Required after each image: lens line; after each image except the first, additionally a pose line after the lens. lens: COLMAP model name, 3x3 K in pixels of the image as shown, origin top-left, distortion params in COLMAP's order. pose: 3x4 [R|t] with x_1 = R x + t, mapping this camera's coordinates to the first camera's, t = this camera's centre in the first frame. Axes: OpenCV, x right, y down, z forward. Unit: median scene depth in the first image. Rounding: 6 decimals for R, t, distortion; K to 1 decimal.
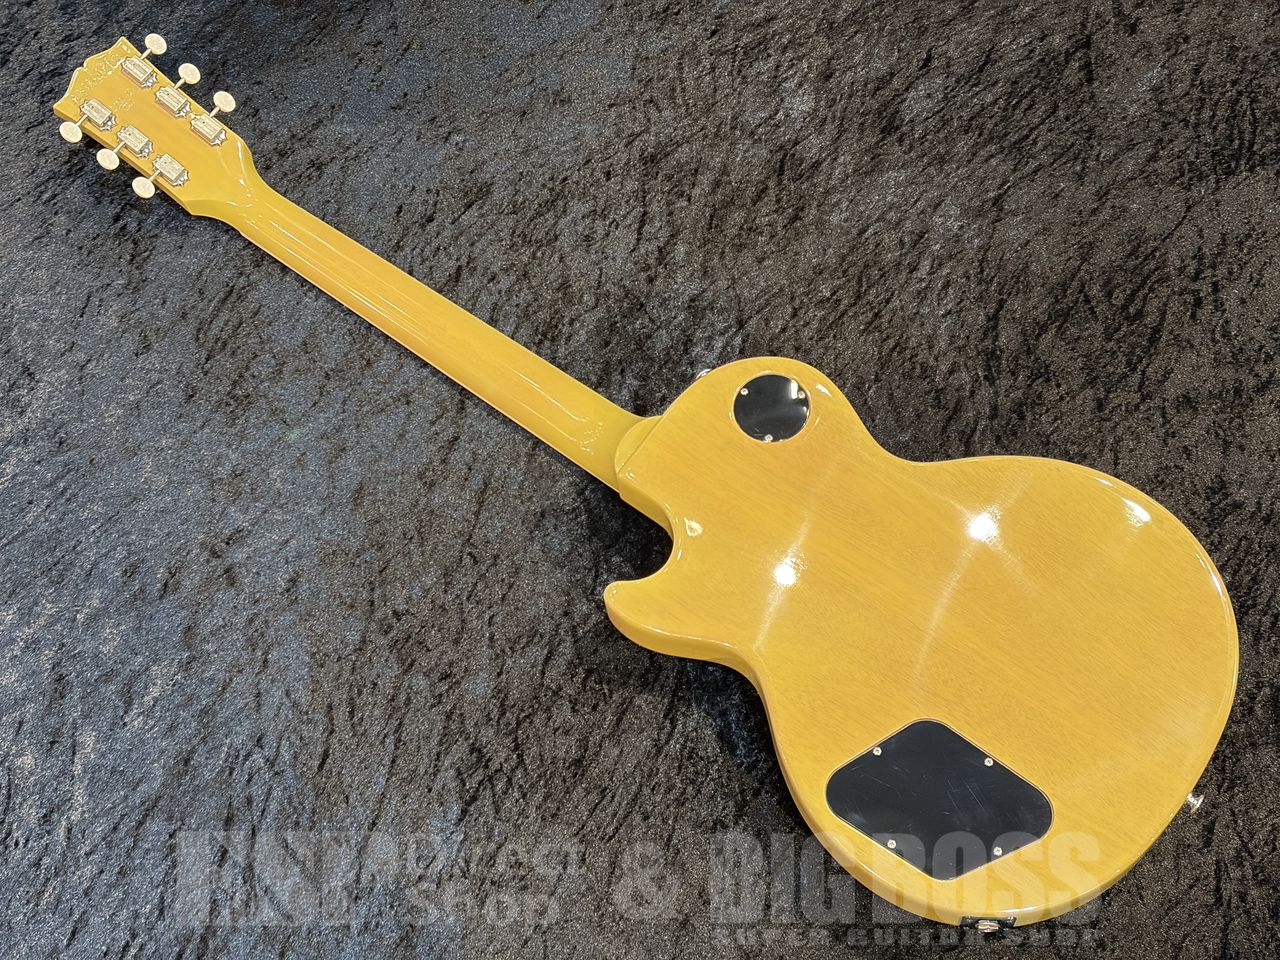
lens RADIAL K [[1938.3, 0, 640.0], [0, 1938.3, 480.0], [0, 0, 1]] dist [0.252481, -1.050711]
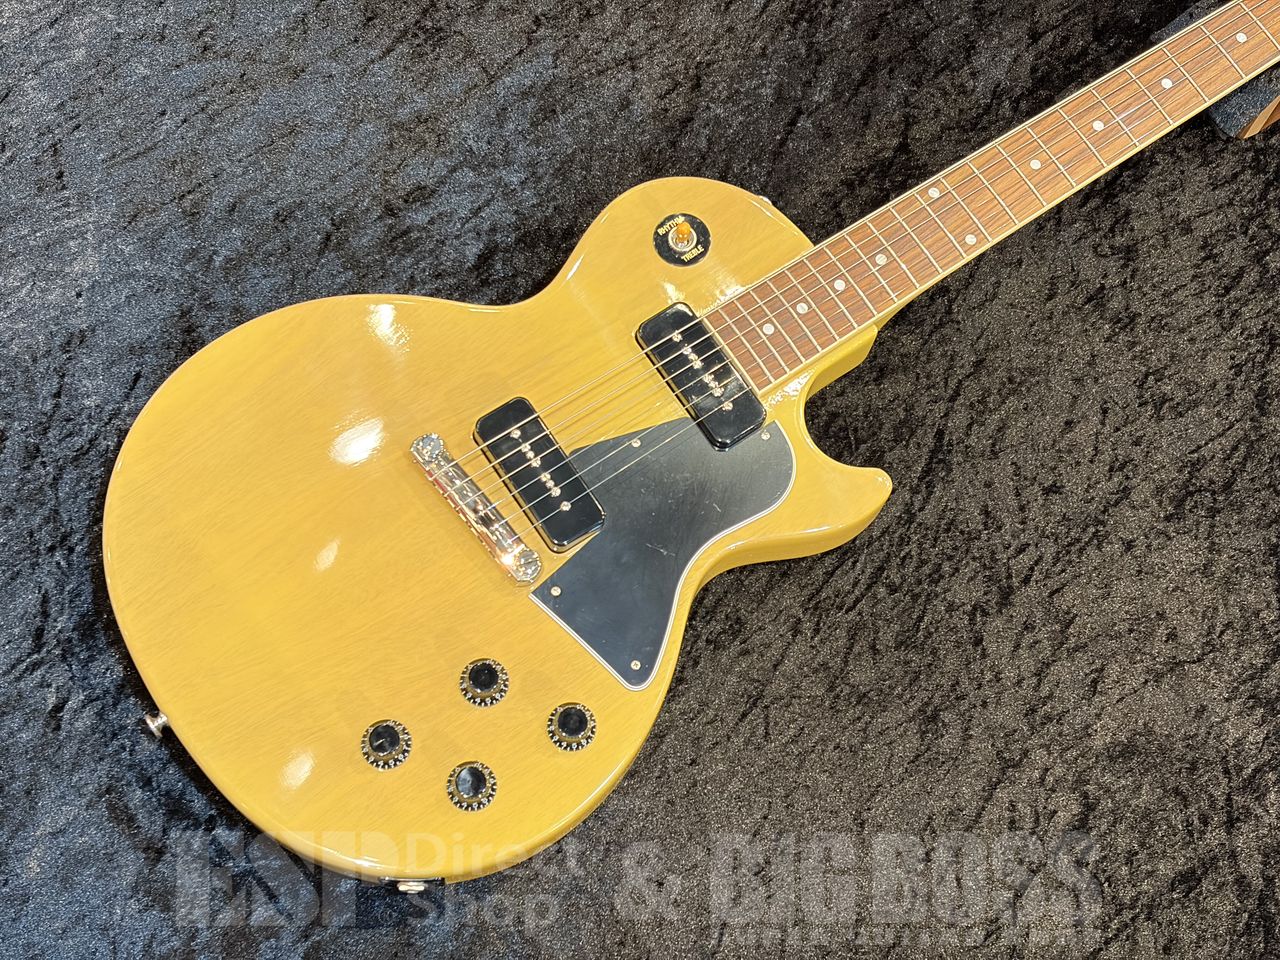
lens RADIAL K [[1938.3, 0, 640.0], [0, 1938.3, 480.0], [0, 0, 1]] dist [0.252481, -1.050711]
pose [[0.984700, 0.137597, 0.106922, -0.179632], [-0.143756, 0.988237, 0.052164, 0.088006], [-0.098486, -0.066736, 0.992898, 0.165835]]
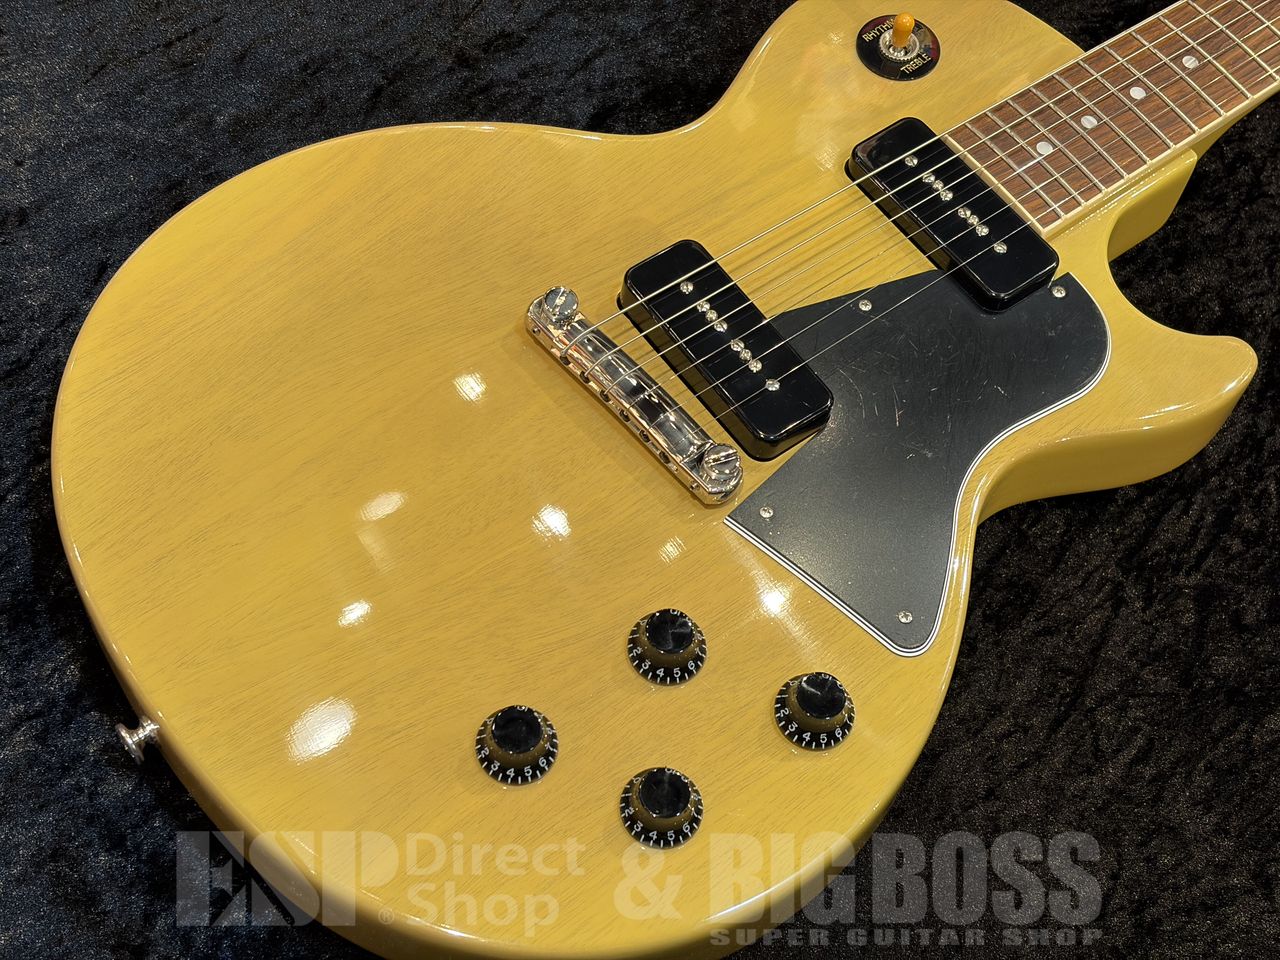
lens RADIAL K [[1938.3, 0, 640.0], [0, 1938.3, 480.0], [0, 0, 1]] dist [0.252481, -1.050711]
pose [[0.986646, 0.119164, 0.111042, -0.207807], [-0.102599, 0.984168, -0.144520, 0.227877], [-0.126505, 0.131197, 0.983252, 0.425997]]
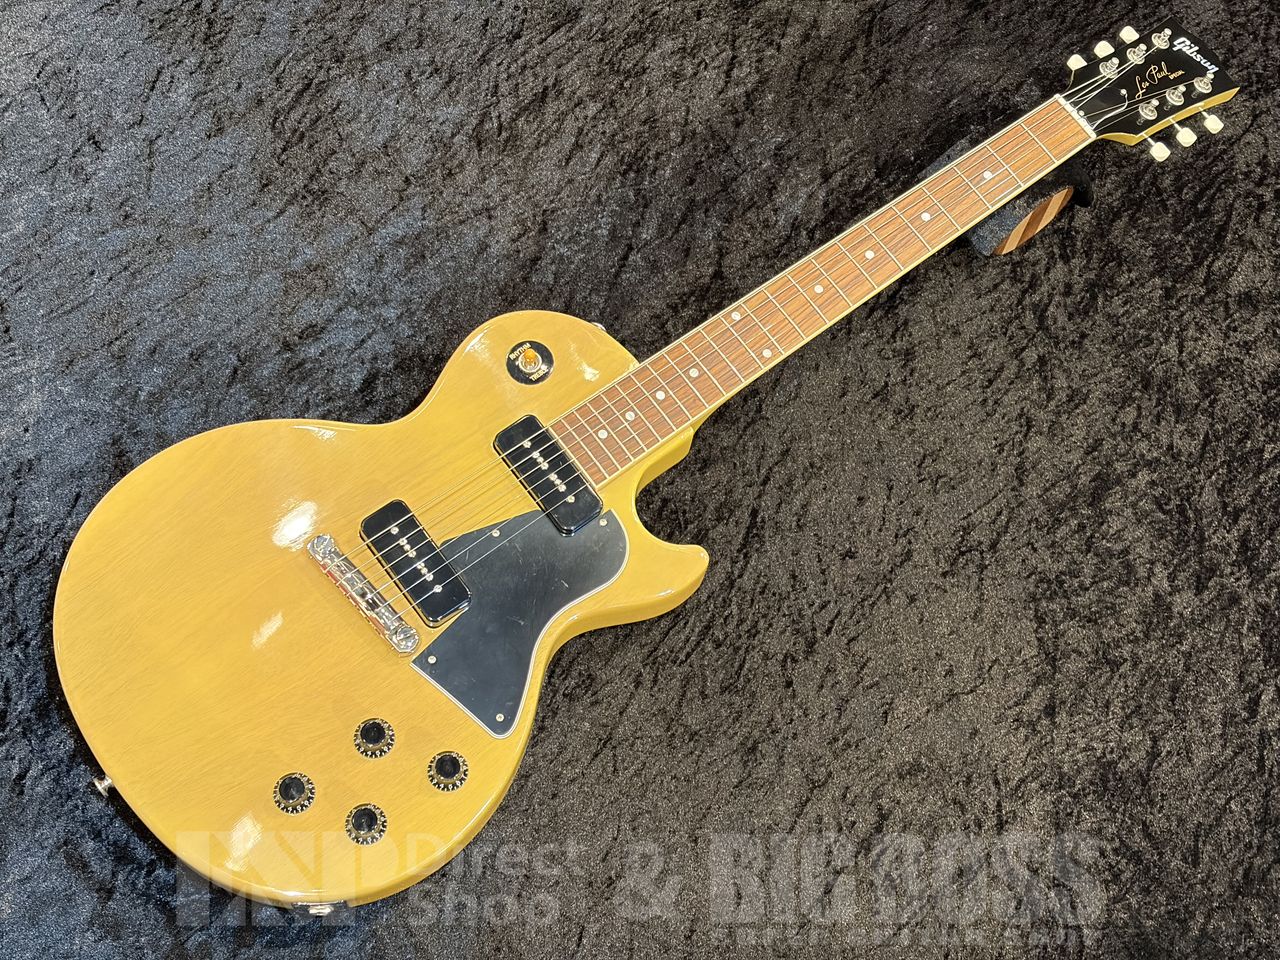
lens RADIAL K [[1938.3, 0, 640.0], [0, 1938.3, 480.0], [0, 0, 1]] dist [0.252481, -1.050711]
pose [[0.987101, 0.097471, 0.127008, -0.155258], [-0.100608, 0.994754, 0.018509, 0.065829], [-0.124537, -0.031048, 0.991729, 0.010451]]
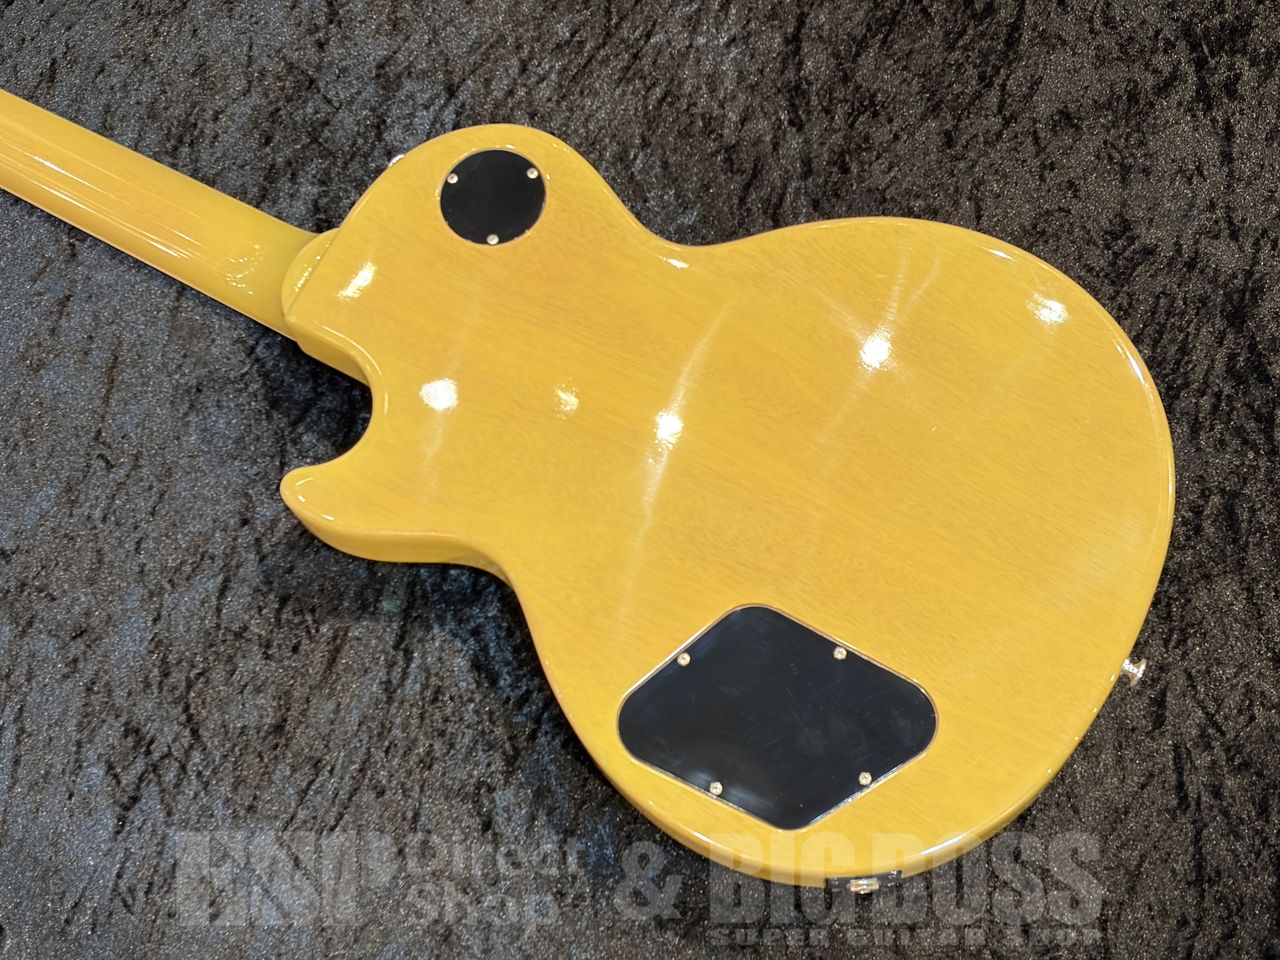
lens RADIAL K [[1938.3, 0, 640.0], [0, 1938.3, 480.0], [0, 0, 1]] dist [0.252481, -1.050711]
pose [[0.990983, -0.130338, 0.031044, 0.080289], [0.127974, 0.989390, 0.068776, 0.021460], [-0.039678, -0.064183, 0.997149, 0.265885]]
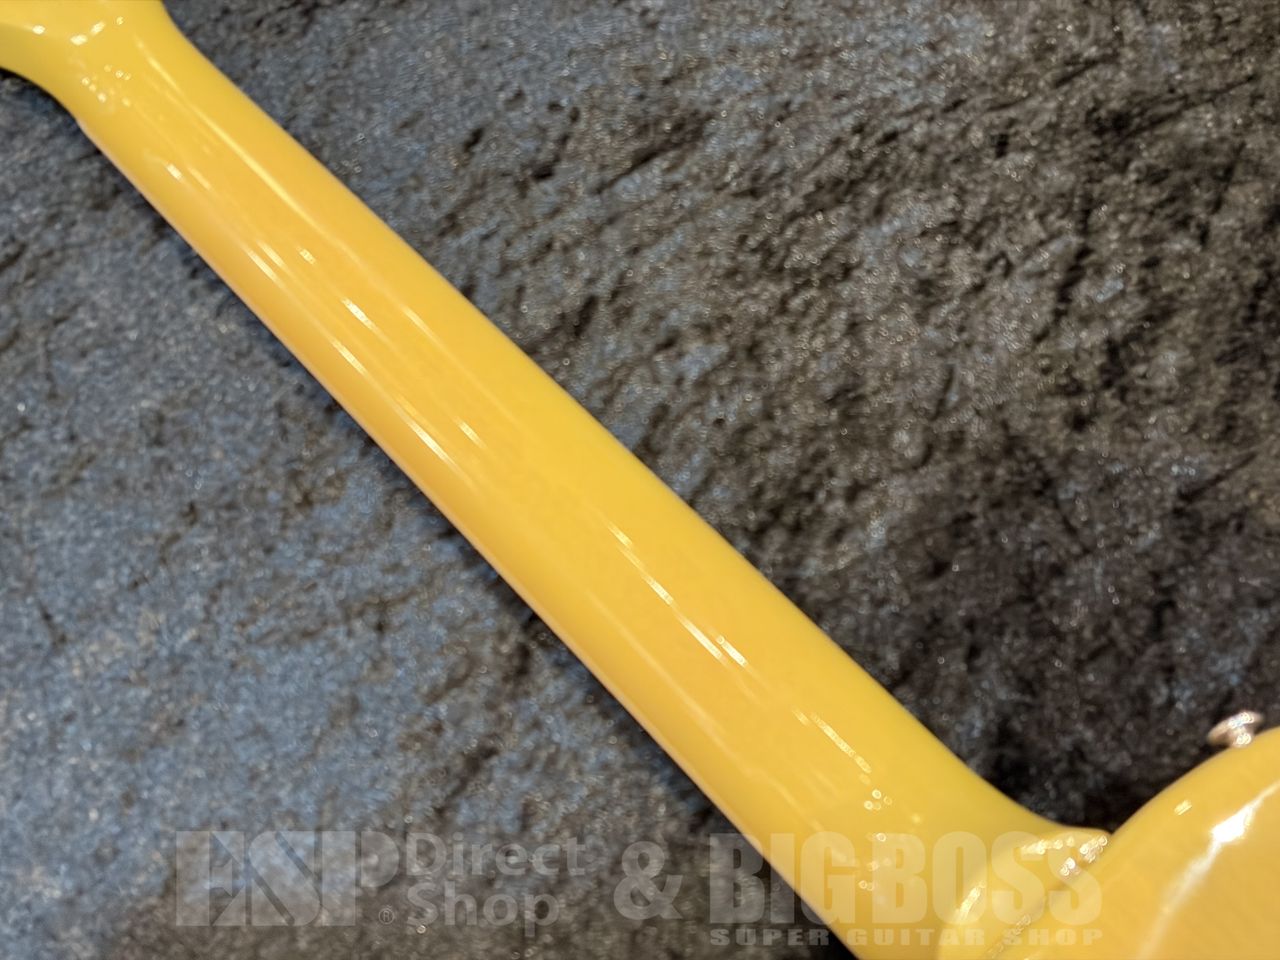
lens RADIAL K [[1938.3, 0, 640.0], [0, 1938.3, 480.0], [0, 0, 1]] dist [0.252481, -1.050711]
pose [[0.980174, 0.187617, -0.063703, -0.052502], [-0.191147, 0.980035, -0.054714, -0.055619], [0.052166, 0.065806, 0.996468, 0.627574]]
